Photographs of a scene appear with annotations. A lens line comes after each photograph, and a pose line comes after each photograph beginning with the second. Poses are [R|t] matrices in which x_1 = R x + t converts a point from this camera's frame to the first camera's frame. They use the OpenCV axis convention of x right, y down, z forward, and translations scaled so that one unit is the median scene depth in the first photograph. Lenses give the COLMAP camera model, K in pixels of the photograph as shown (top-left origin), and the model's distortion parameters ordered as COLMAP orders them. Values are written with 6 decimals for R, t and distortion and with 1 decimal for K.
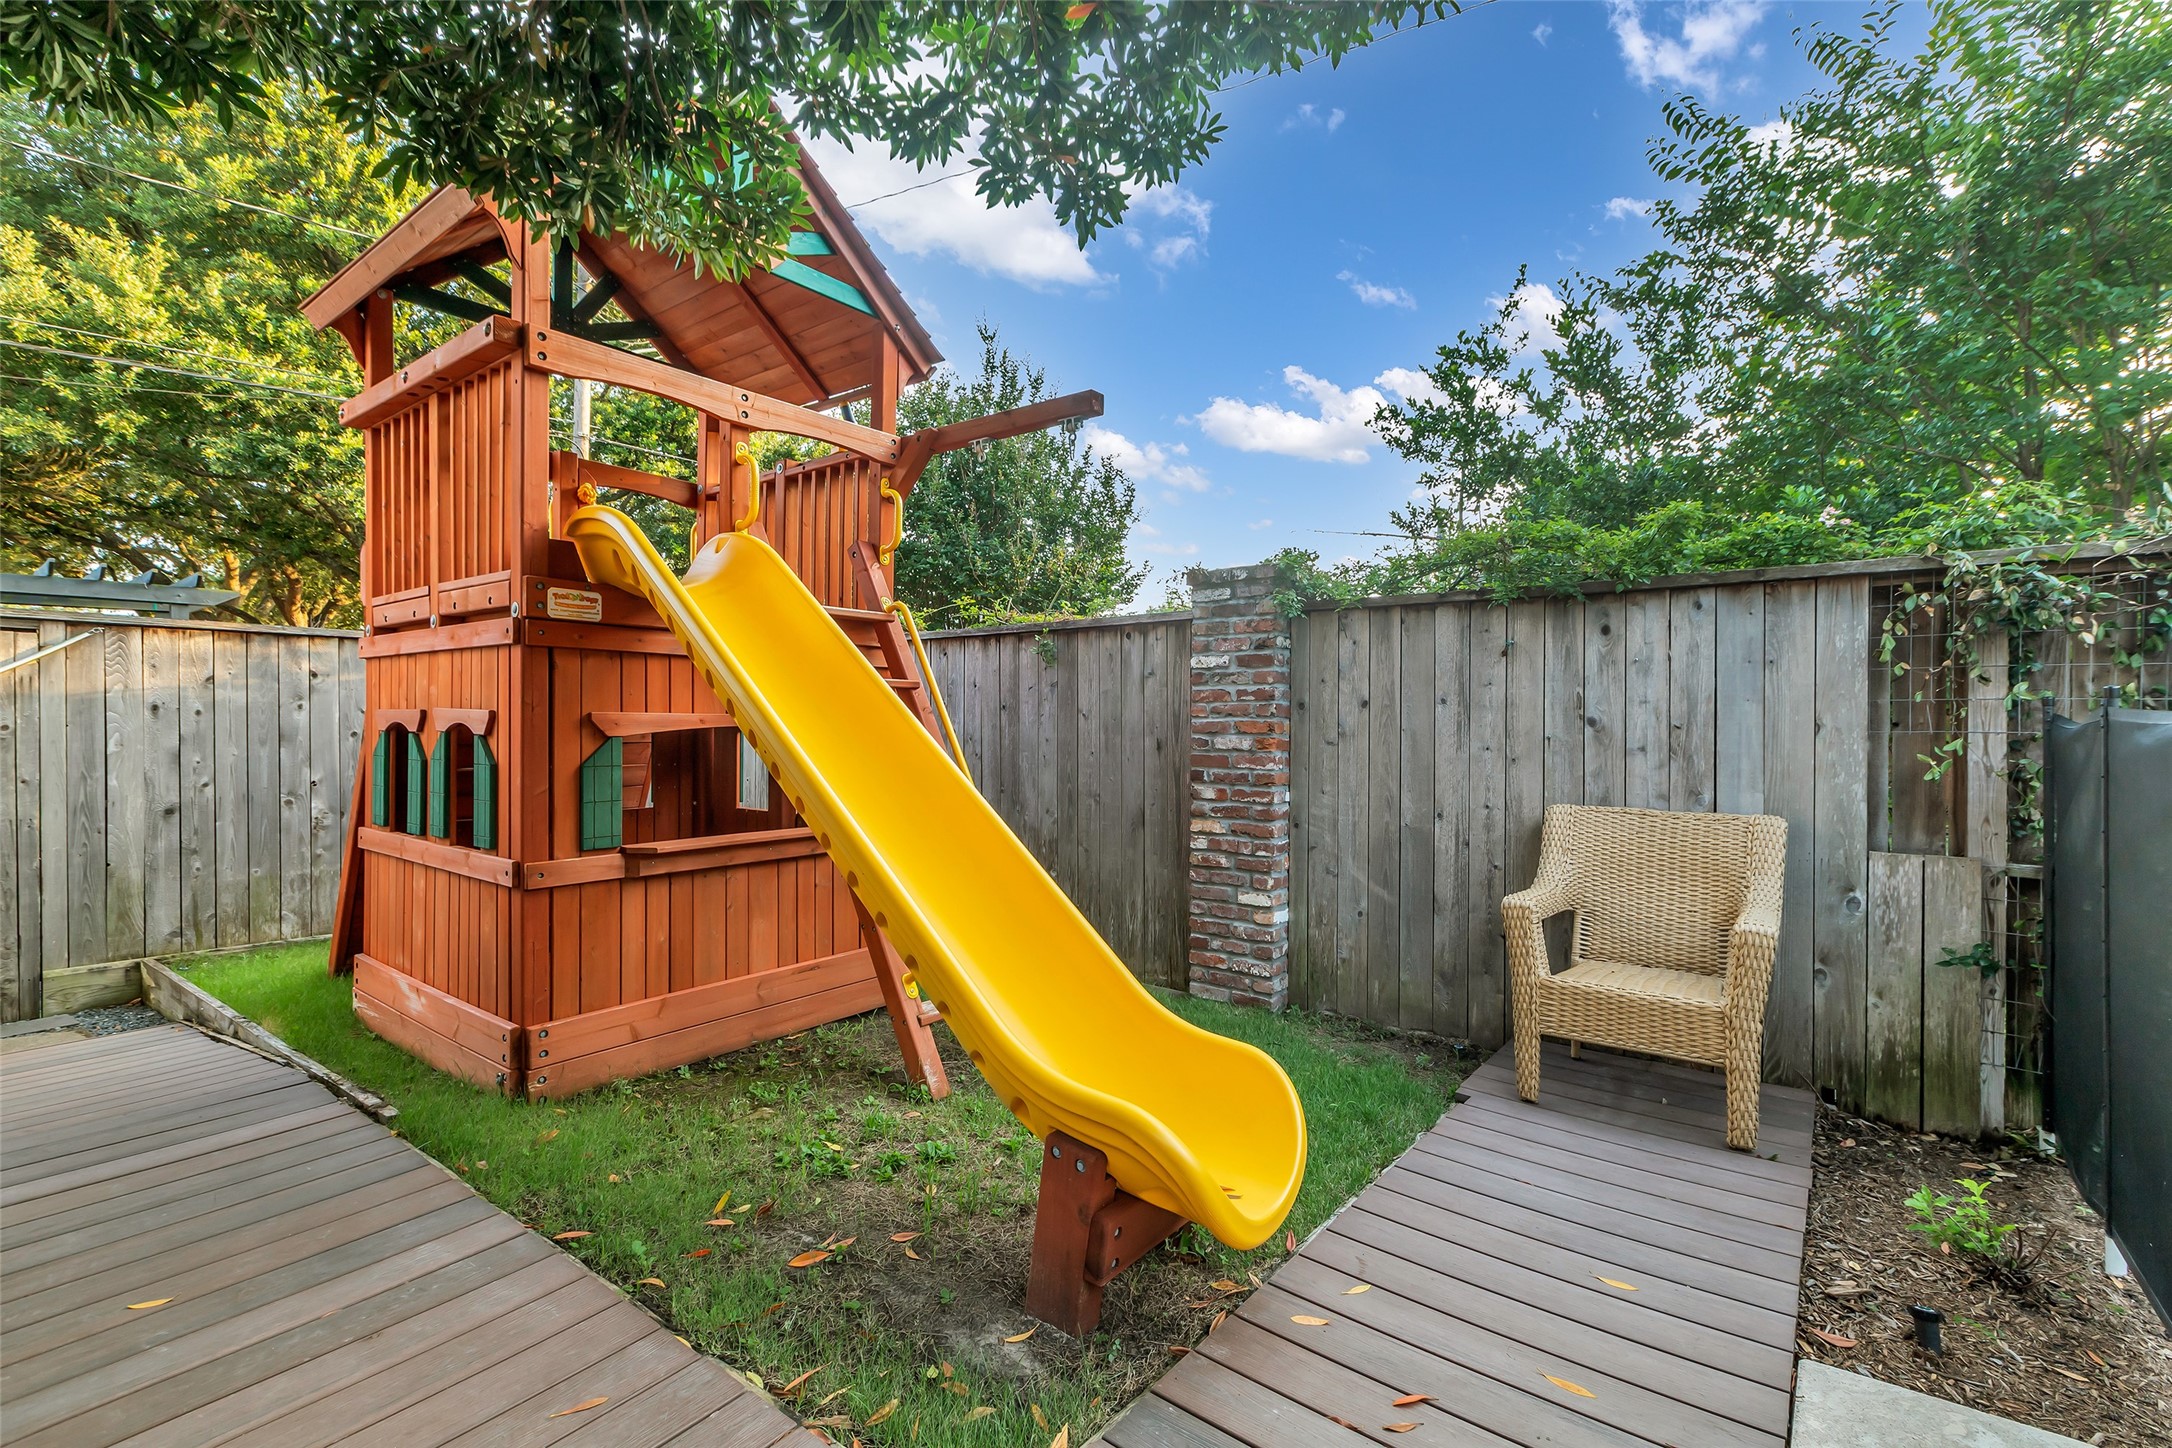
lens RADIAL K [[980.0, 0, 1099.8], [0, 980.0, 723.4], [0, 0, 1]] dist [0.001181, 0.000251]
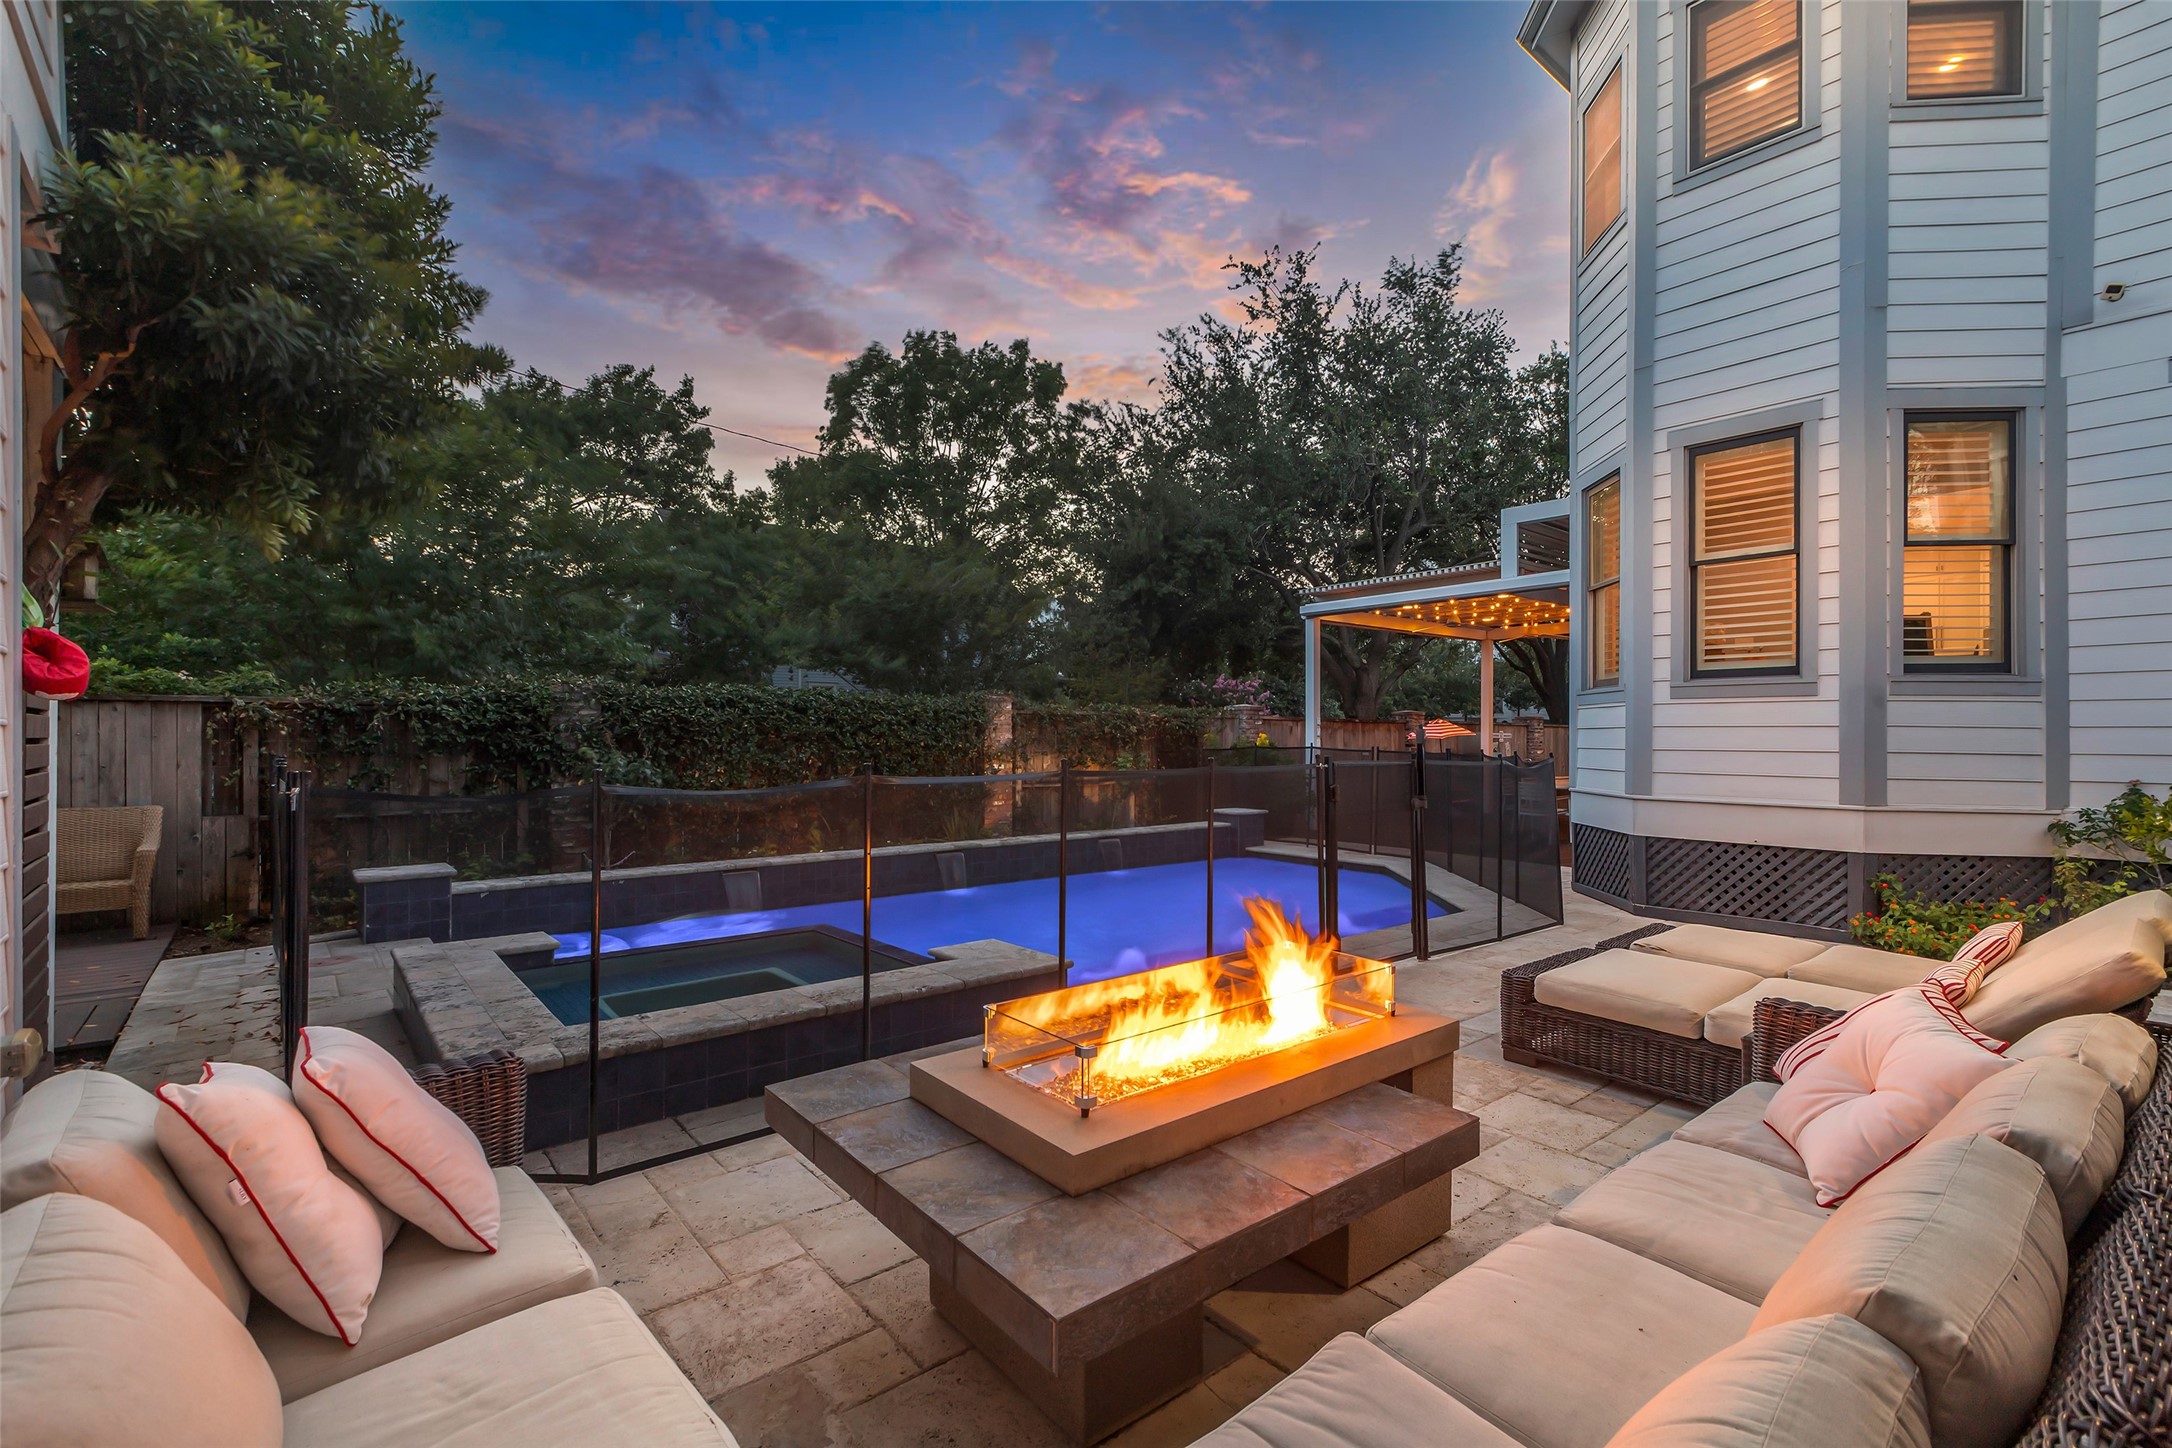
lens RADIAL K [[980.0, 0, 1100.6], [0, 980.0, 741.0], [0, 0, 1]] dist [0.001181, 0.000251]
pose [[0.211351, -0.001476, 0.977409, -1.112886], [0.009235, 0.999957, -0.000487, -0.034563], [-0.977367, 0.009129, 0.211356, -1.679871]]
